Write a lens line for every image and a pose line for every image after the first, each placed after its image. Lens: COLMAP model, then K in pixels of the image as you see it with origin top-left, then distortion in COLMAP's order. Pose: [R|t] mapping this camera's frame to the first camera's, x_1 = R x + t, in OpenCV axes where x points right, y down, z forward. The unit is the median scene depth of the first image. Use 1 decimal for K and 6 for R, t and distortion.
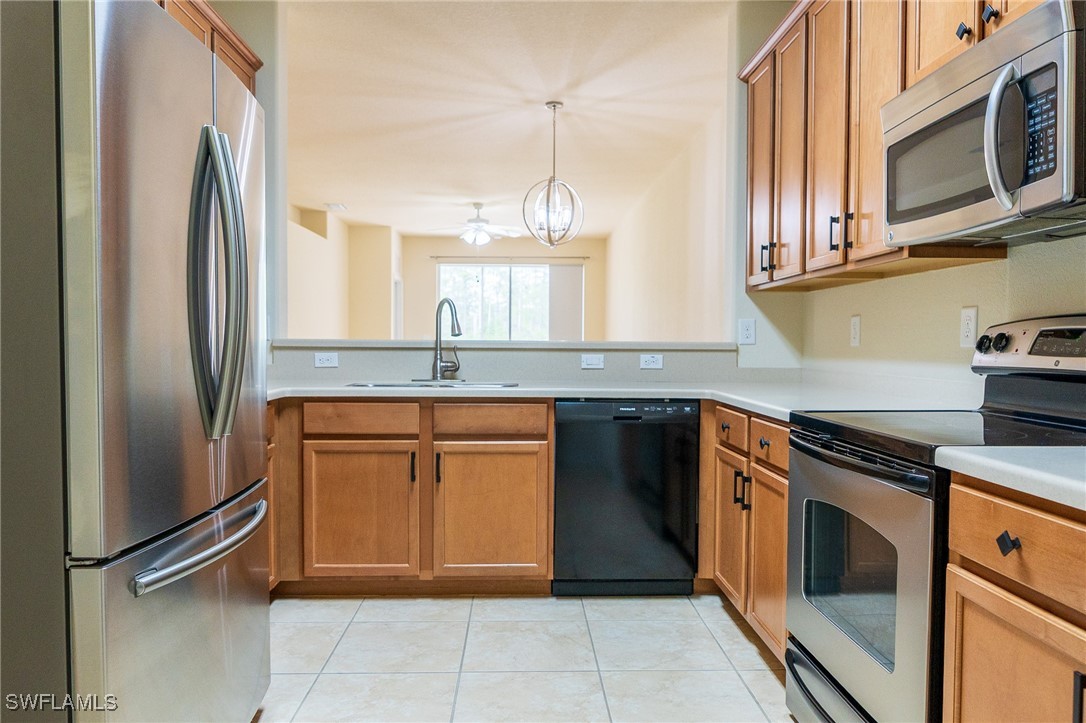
lens RADIAL K [[761.2, 0, 544.5], [0, 761.2, 364.0], [0, 0, 1]] dist [-0.003068, -0.005299]
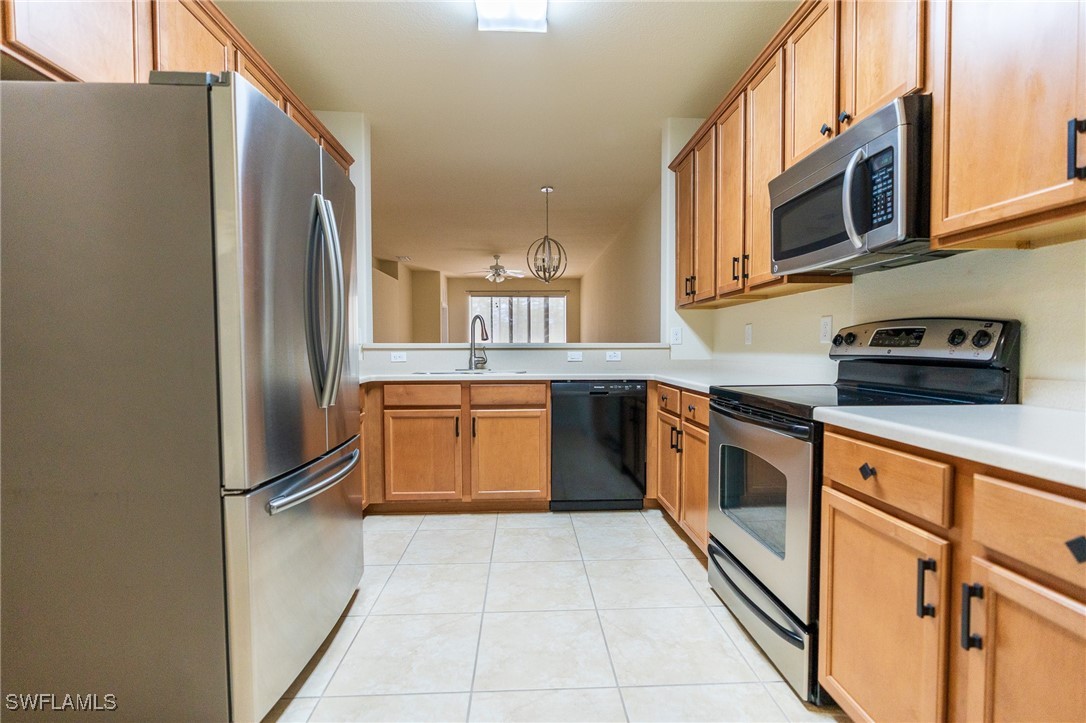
lens RADIAL K [[493.2, 0, 545.2], [0, 493.2, 364.0], [0, 0, 1]] dist [-0.008643, 0.002869]
pose [[0.999893, -0.009407, 0.011198, -0.012746], [0.009349, 0.999943, 0.005178, 0.011085], [-0.011246, -0.005072, 0.999924, 0.036061]]
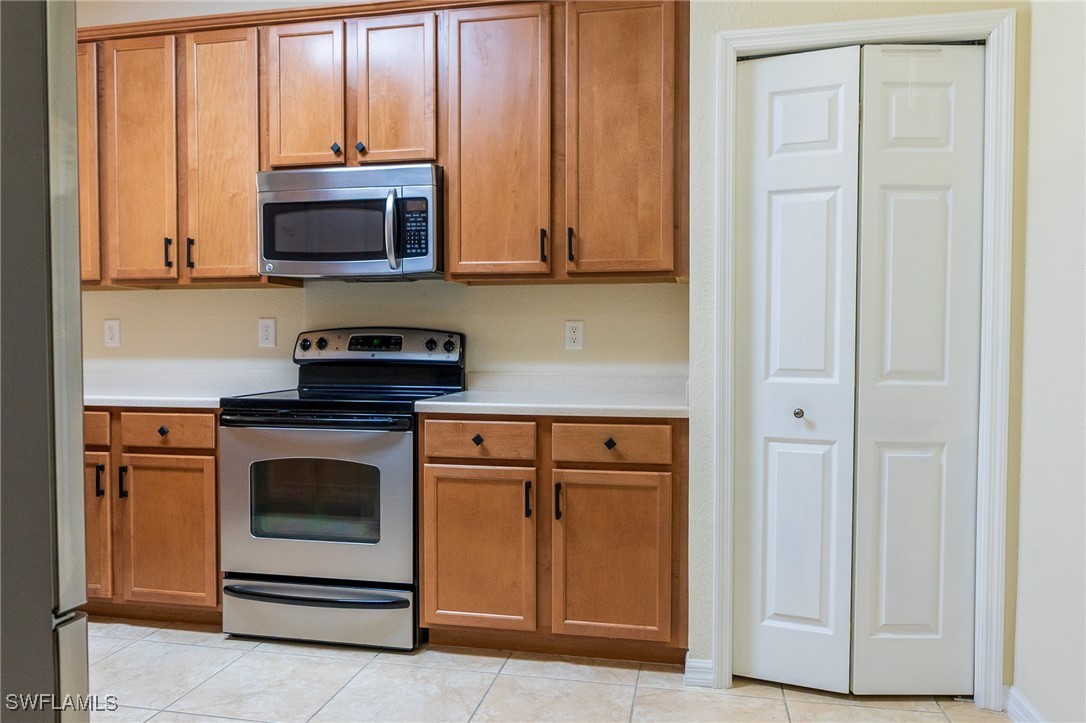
lens RADIAL K [[761.2, 0, 550.2], [0, 761.2, 359.0], [0, 0, 1]] dist [-0.003068, -0.005299]
pose [[0.224806, -0.023535, 0.974119, -0.846574], [0.028591, 0.999437, 0.017548, -0.010670], [-0.973984, 0.023906, 0.225352, 0.197302]]
